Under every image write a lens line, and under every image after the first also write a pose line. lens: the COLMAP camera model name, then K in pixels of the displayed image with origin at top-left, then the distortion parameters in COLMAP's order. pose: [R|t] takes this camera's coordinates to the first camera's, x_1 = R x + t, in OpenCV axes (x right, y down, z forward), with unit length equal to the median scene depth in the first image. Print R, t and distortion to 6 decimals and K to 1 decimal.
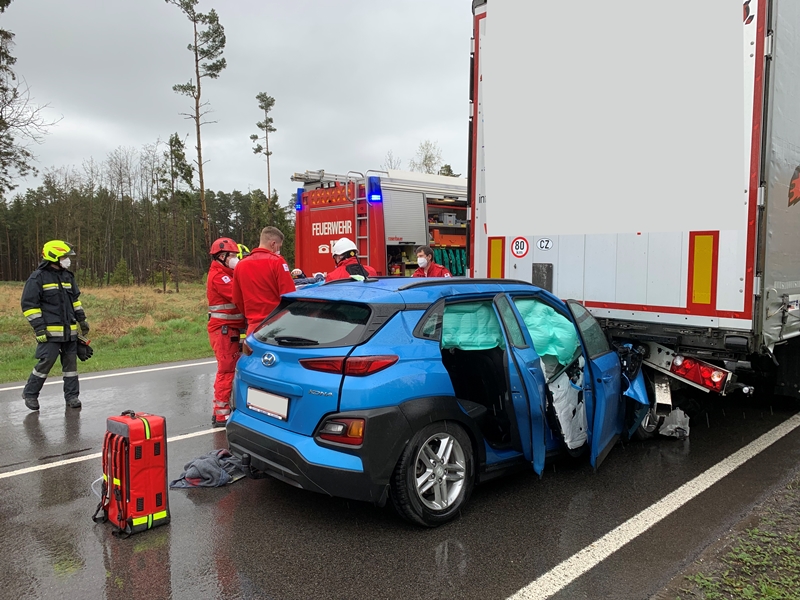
lens RADIAL K [[604.1, 0, 400.0], [0, 604.1, 300.0], [0, 0, 1]] dist [0.003775, 0.002743]
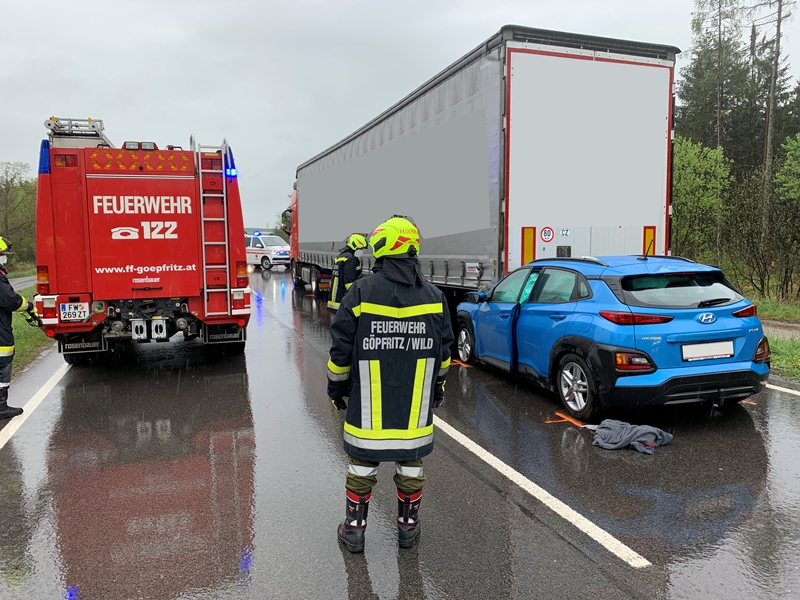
lens RADIAL K [[611.3, 0, 396.9], [0, 611.3, 295.9], [0, 0, 1]] dist [0.000257, -0.001094]
pose [[0.402400, -0.087173, 0.911304, -0.732345], [0.071214, 0.995420, 0.063773, -0.037026], [-0.912690, 0.039235, 0.406765, 0.455821]]
